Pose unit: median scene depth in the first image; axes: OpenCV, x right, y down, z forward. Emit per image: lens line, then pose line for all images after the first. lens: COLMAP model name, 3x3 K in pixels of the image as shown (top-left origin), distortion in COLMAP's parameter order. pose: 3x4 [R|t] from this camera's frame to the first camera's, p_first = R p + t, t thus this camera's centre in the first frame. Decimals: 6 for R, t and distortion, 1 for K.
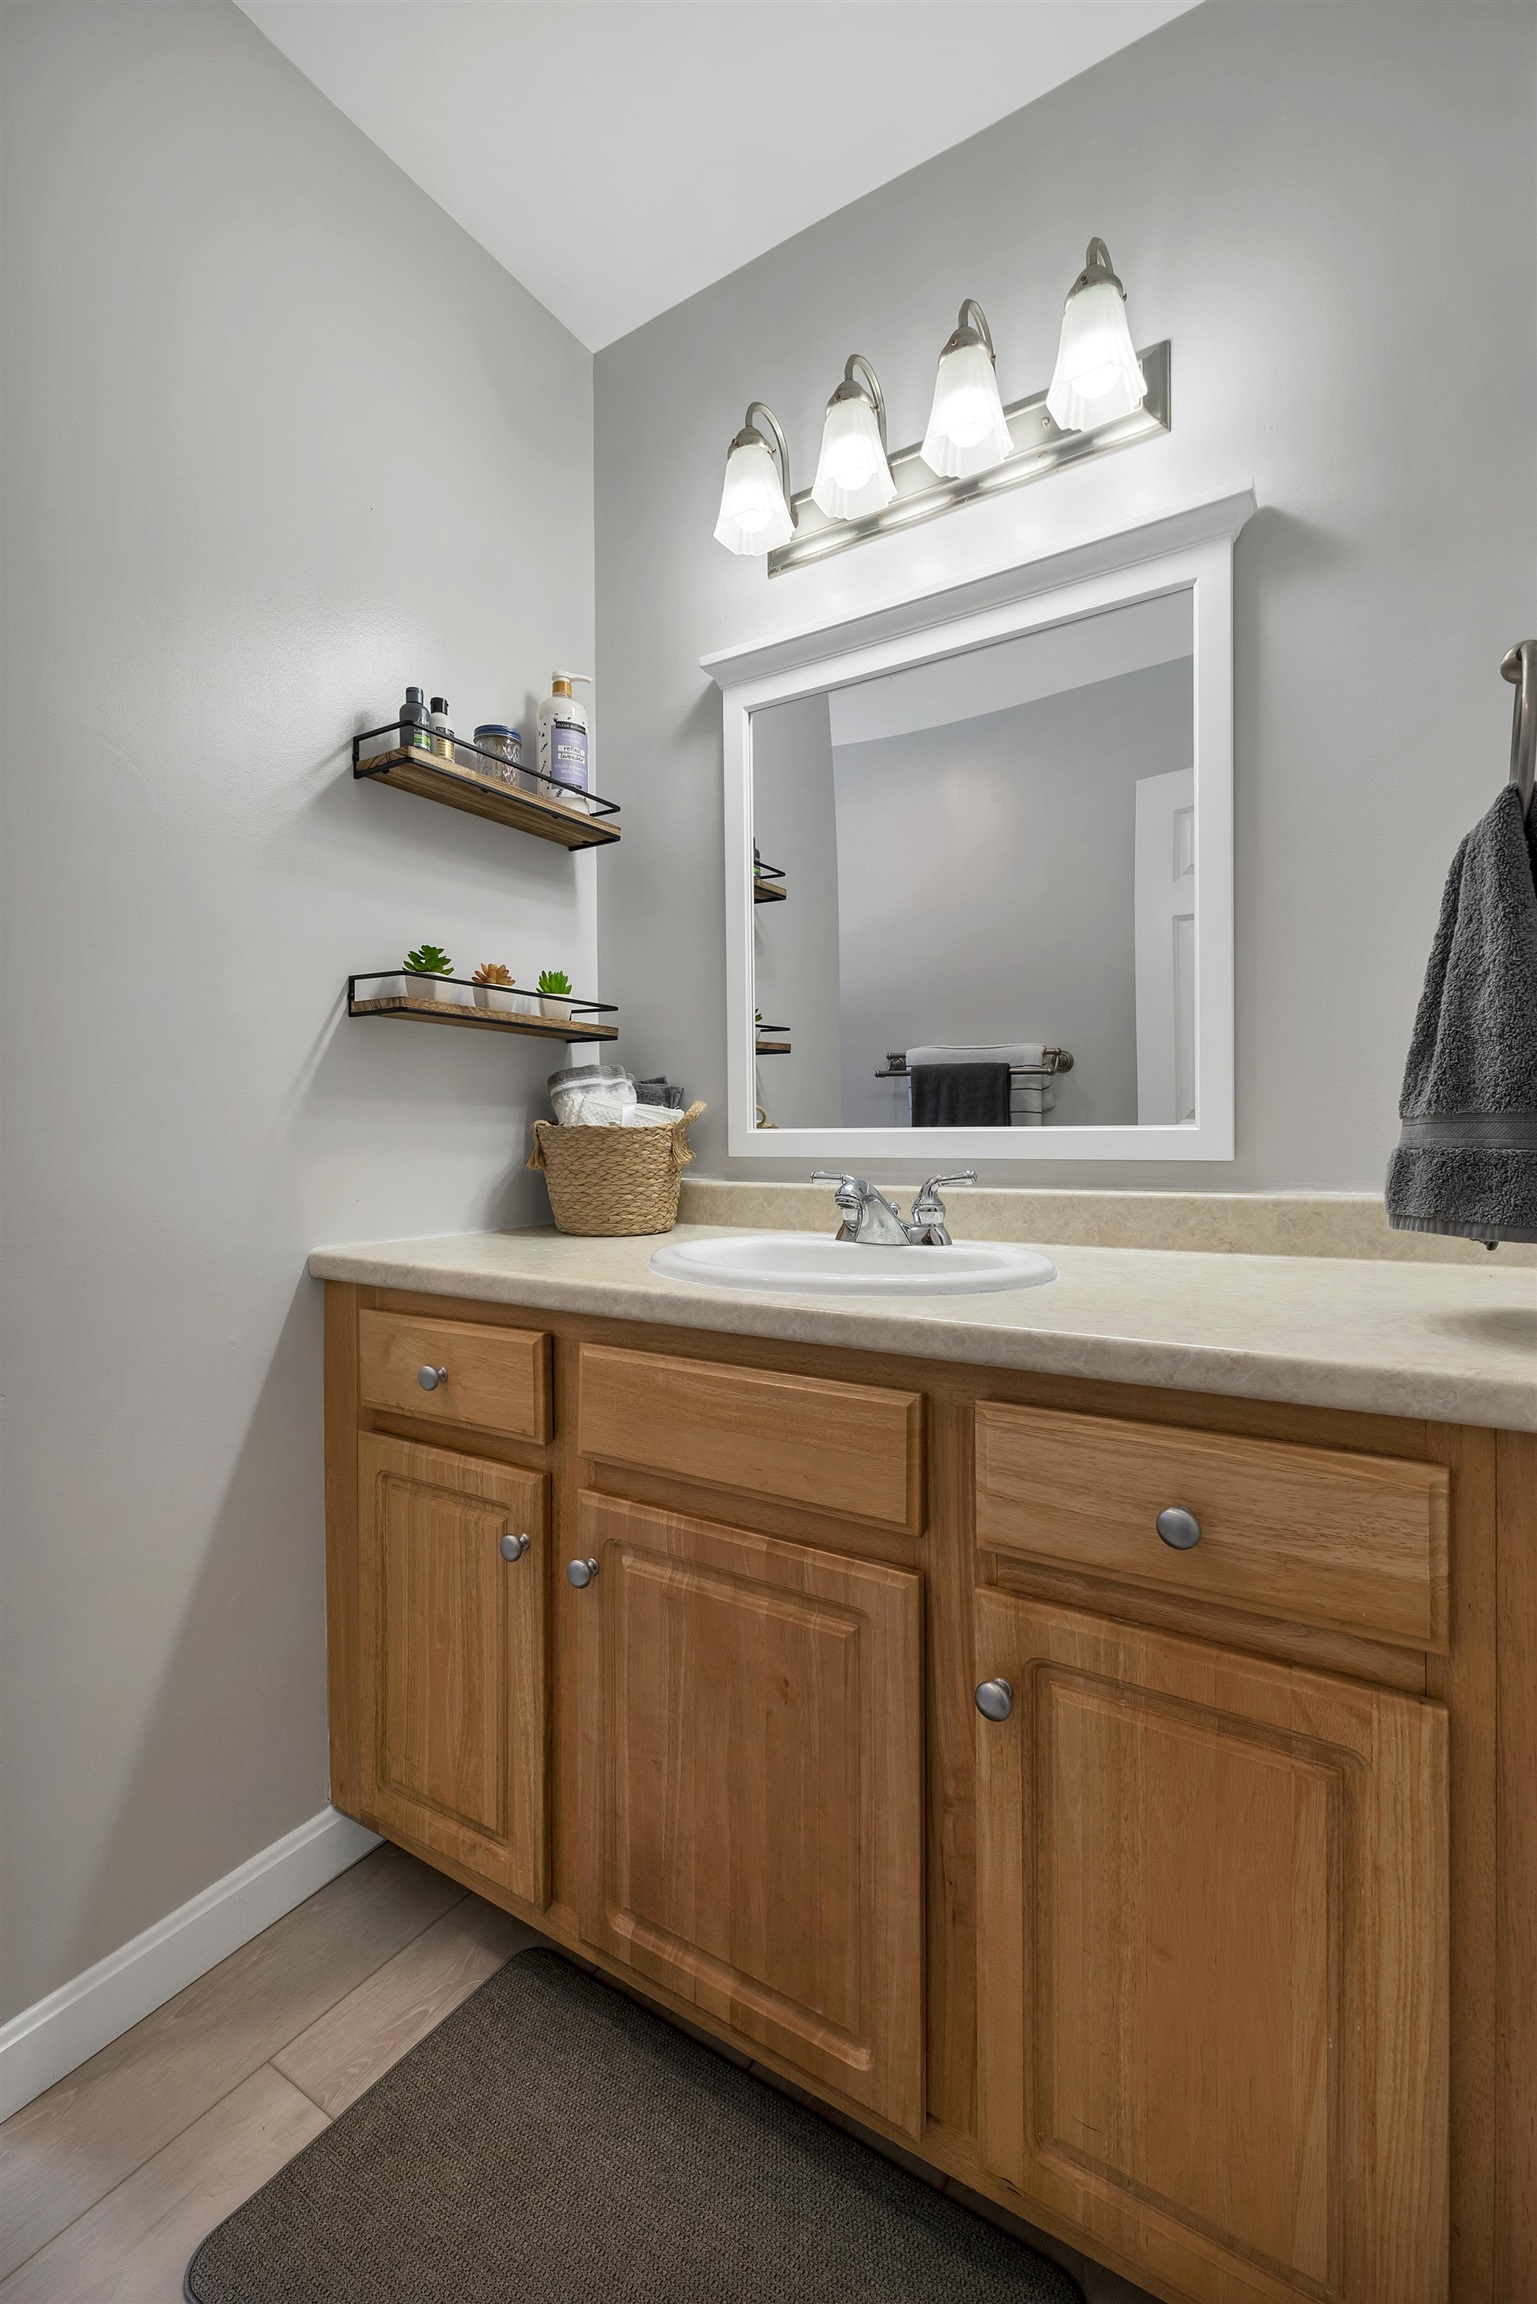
lens RADIAL K [[974.5, 0, 768.5], [0, 974.5, 1152.0], [0, 0, 1]] dist [-0.001508, -0.000426]
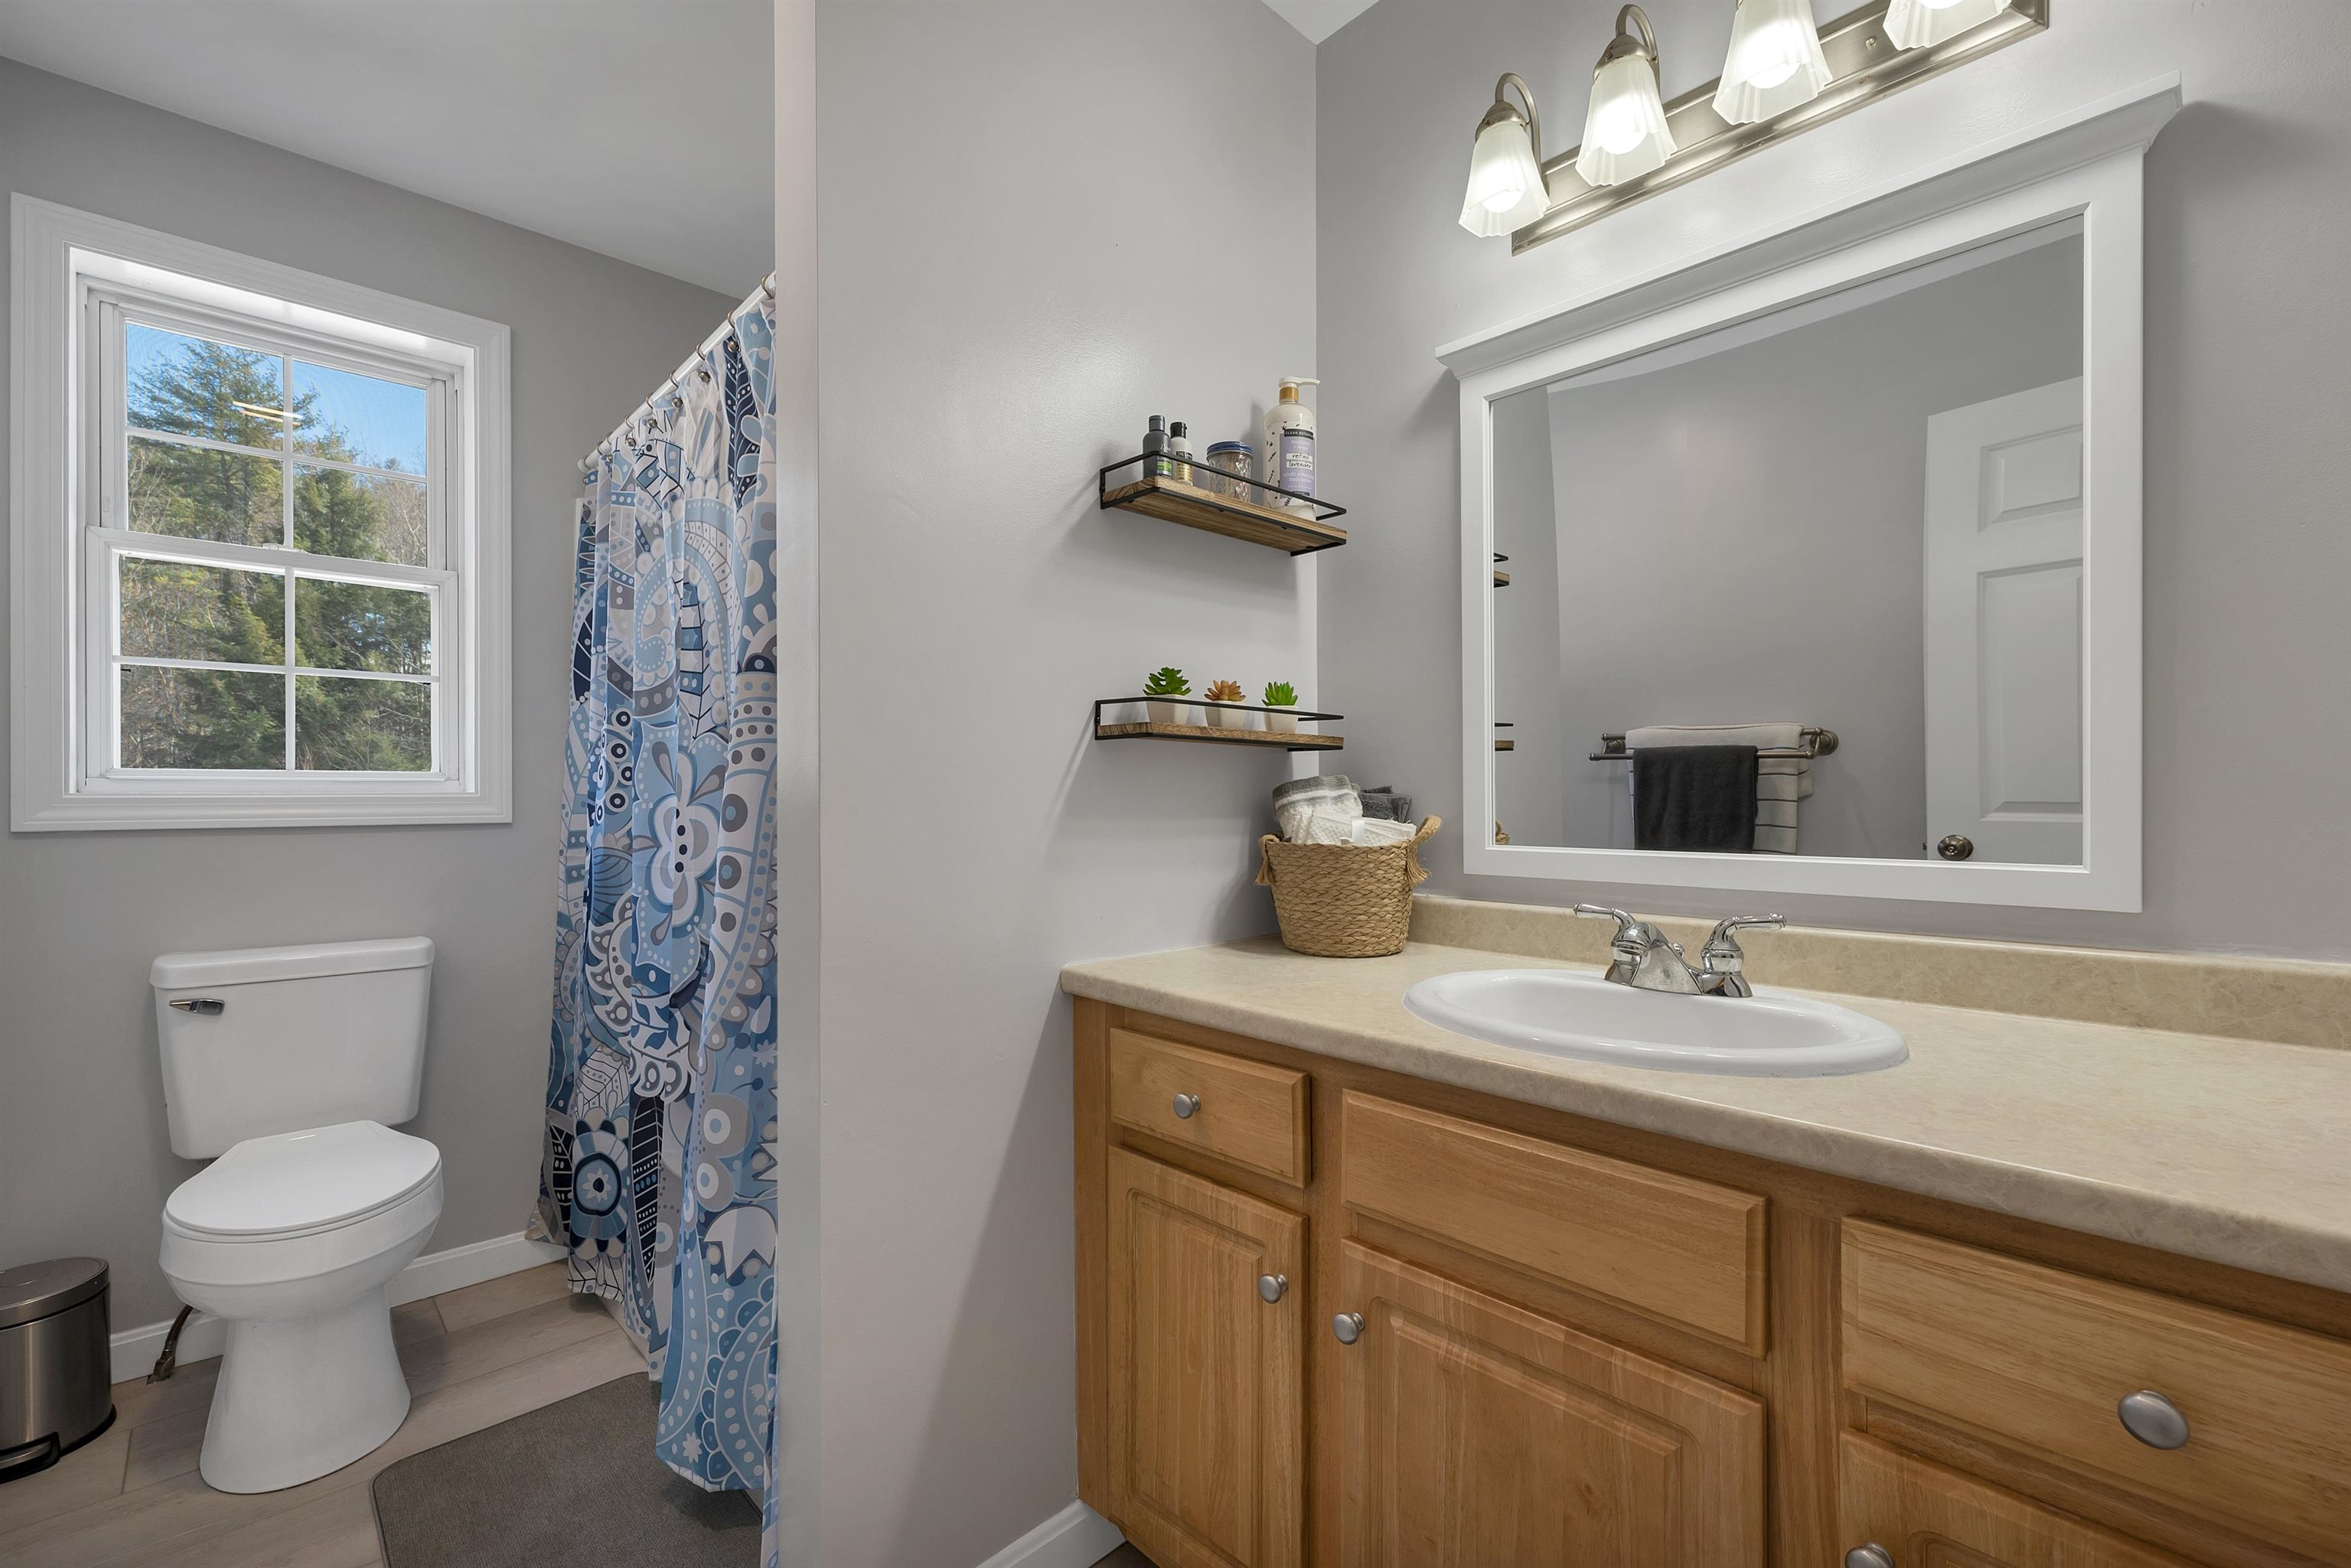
lens RADIAL K [[994.4, 0, 1167.8], [0, 994.4, 811.1], [0, 0, 1]] dist [-0.001508, -0.000426]
pose [[0.968553, 0.004101, -0.248774, -0.101405], [-0.003996, 0.999992, 0.000930, -0.071118], [0.248776, 0.000093, 0.968561, -0.005547]]
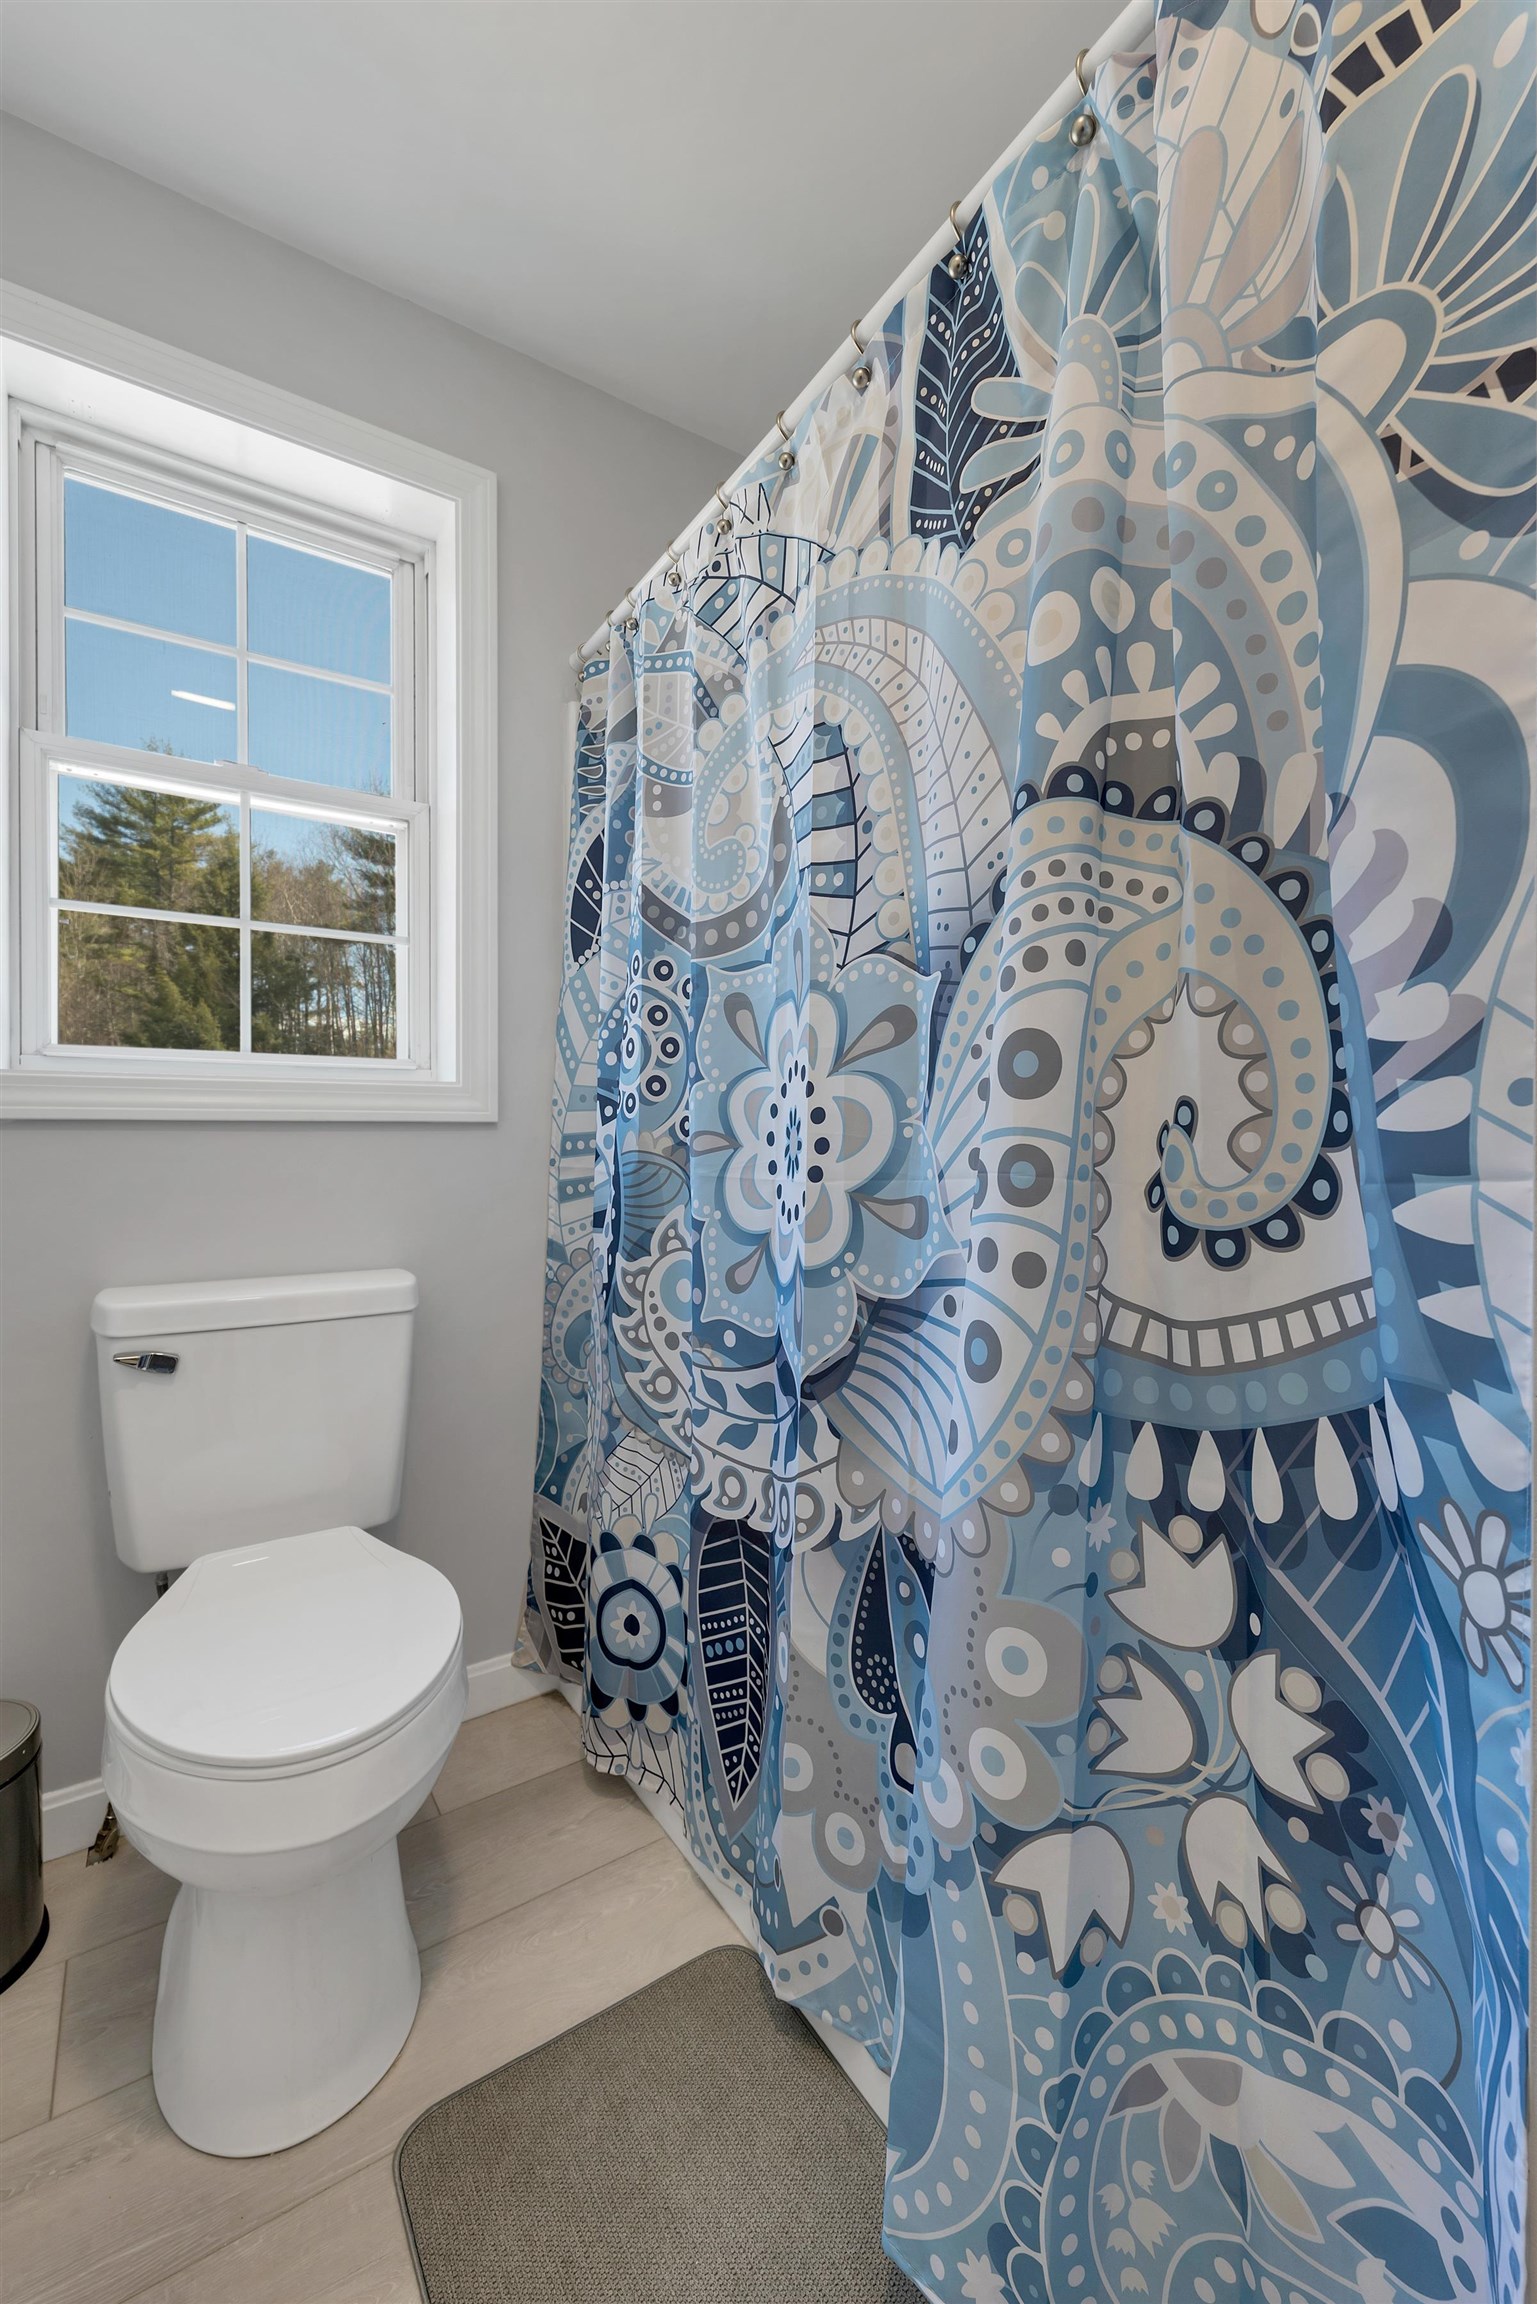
lens RADIAL K [[945.8, 0, 768.5], [0, 945.8, 1152.0], [0, 0, 1]] dist [0.001046, -0.000488]
pose [[0.907660, 0.008306, -0.419624, -0.415824], [-0.006875, 0.999964, 0.004924, -0.044382], [0.419649, -0.001585, 0.907685, 0.178379]]
